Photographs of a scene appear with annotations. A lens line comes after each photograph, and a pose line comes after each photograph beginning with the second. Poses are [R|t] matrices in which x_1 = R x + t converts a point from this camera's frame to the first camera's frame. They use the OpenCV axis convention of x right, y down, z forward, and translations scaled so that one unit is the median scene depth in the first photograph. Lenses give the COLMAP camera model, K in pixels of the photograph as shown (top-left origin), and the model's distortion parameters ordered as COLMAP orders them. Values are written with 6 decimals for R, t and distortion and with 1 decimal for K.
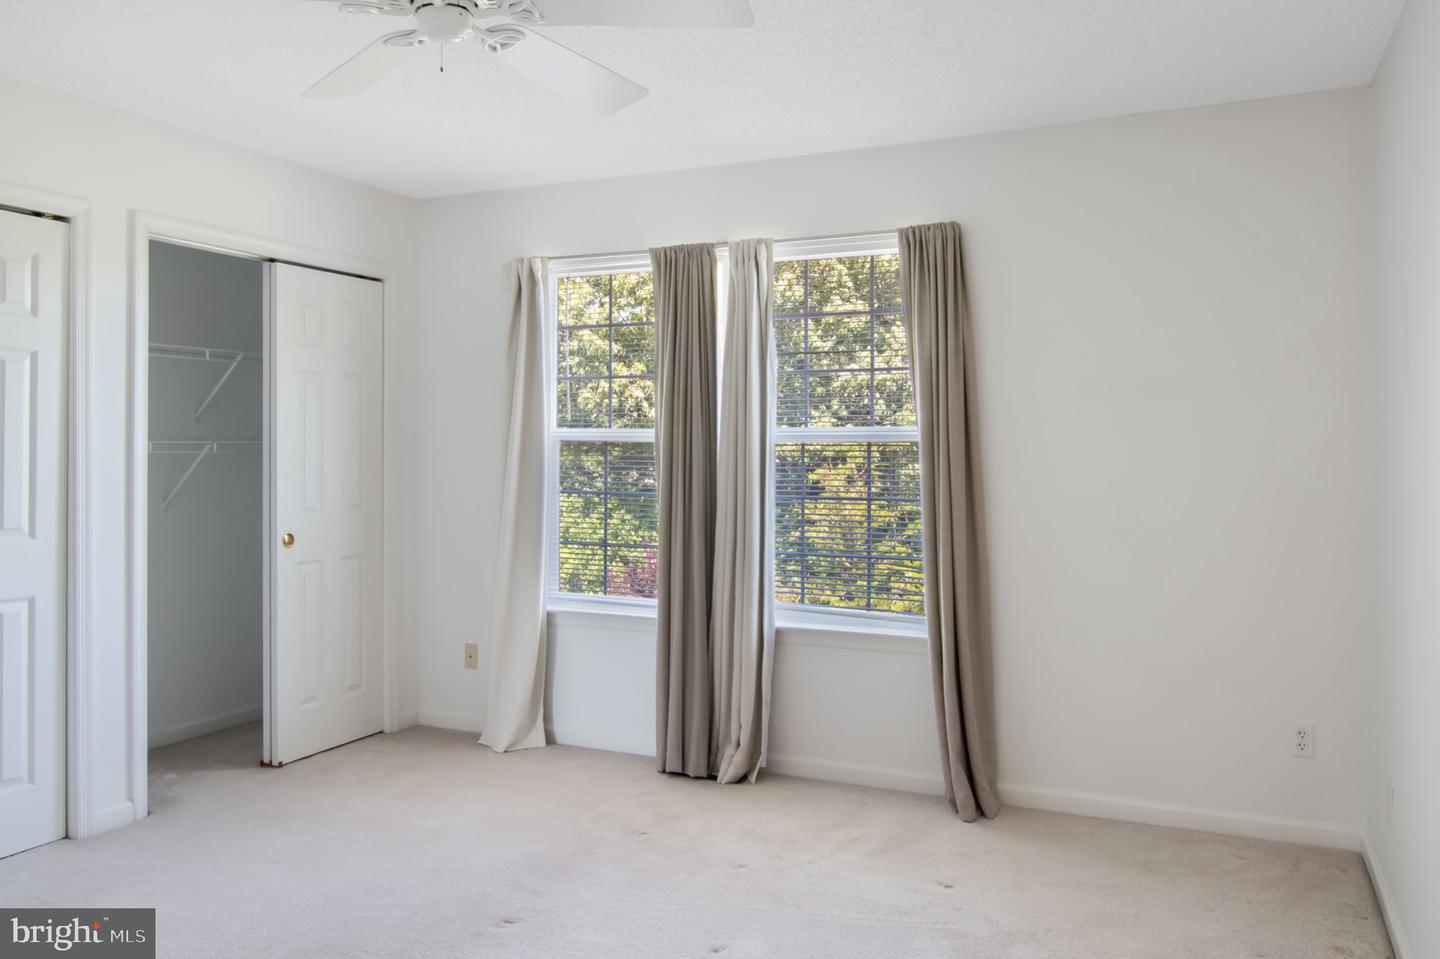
lens RADIAL K [[1089.3, 0, 725.8], [0, 1089.3, 464.8], [0, 0, 1]] dist [-0.035397, -0.001118]
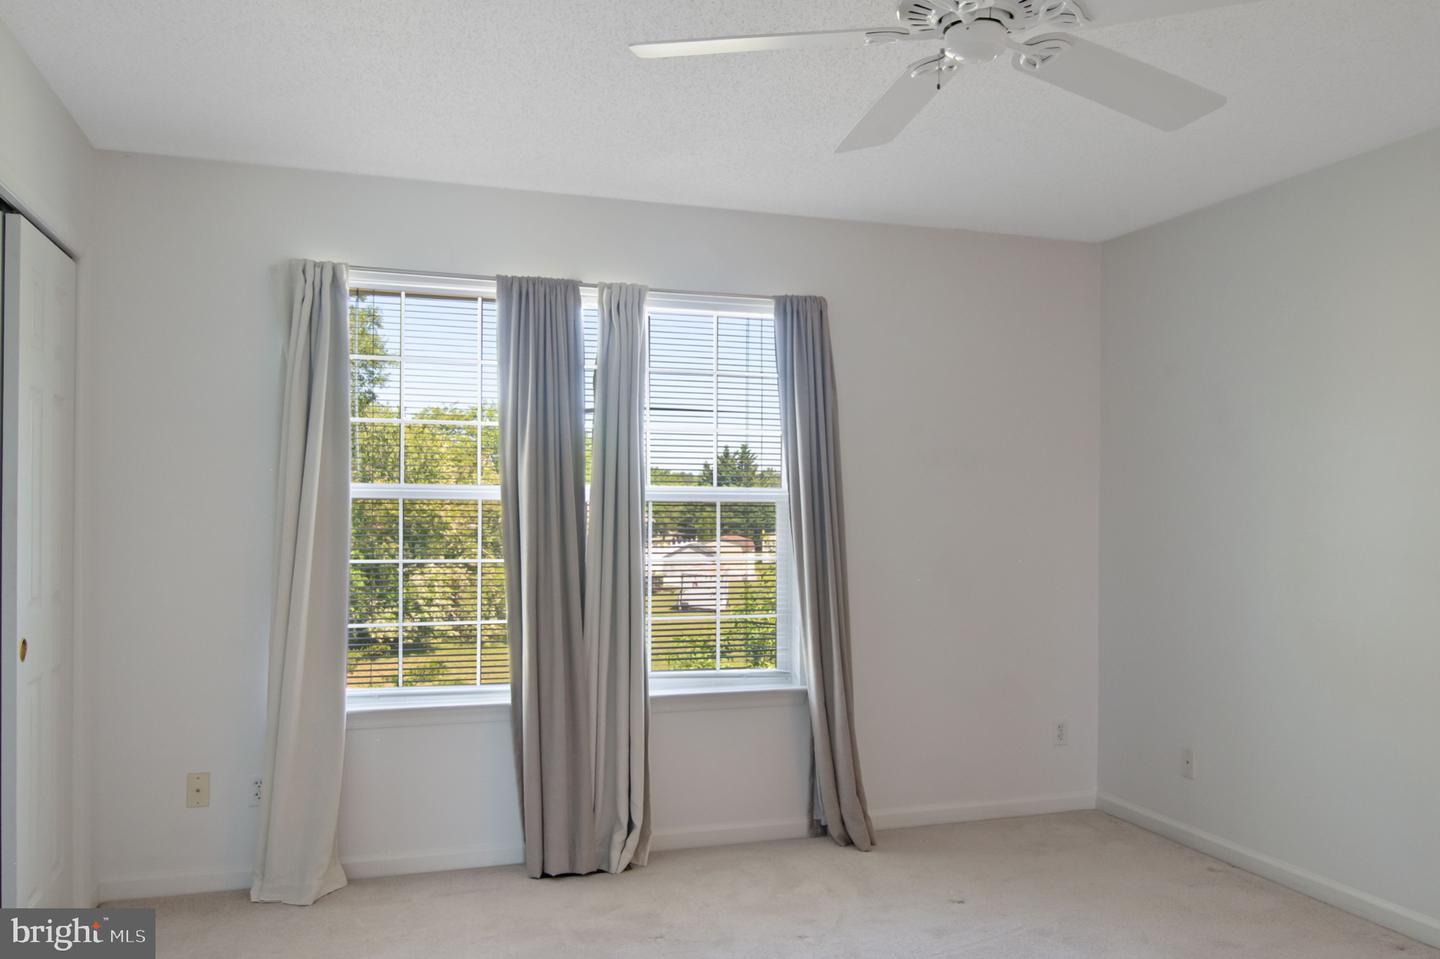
lens RADIAL K [[1098.5, 0, 716.8], [0, 1098.5, 510.3], [0, 0, 1]] dist [-0.041632, 0.000397]
pose [[0.728976, 0.000219, 0.684539, -0.563620], [0.006045, 0.999959, -0.006757, -0.005991], [-0.684513, 0.009063, 0.728945, 0.263298]]
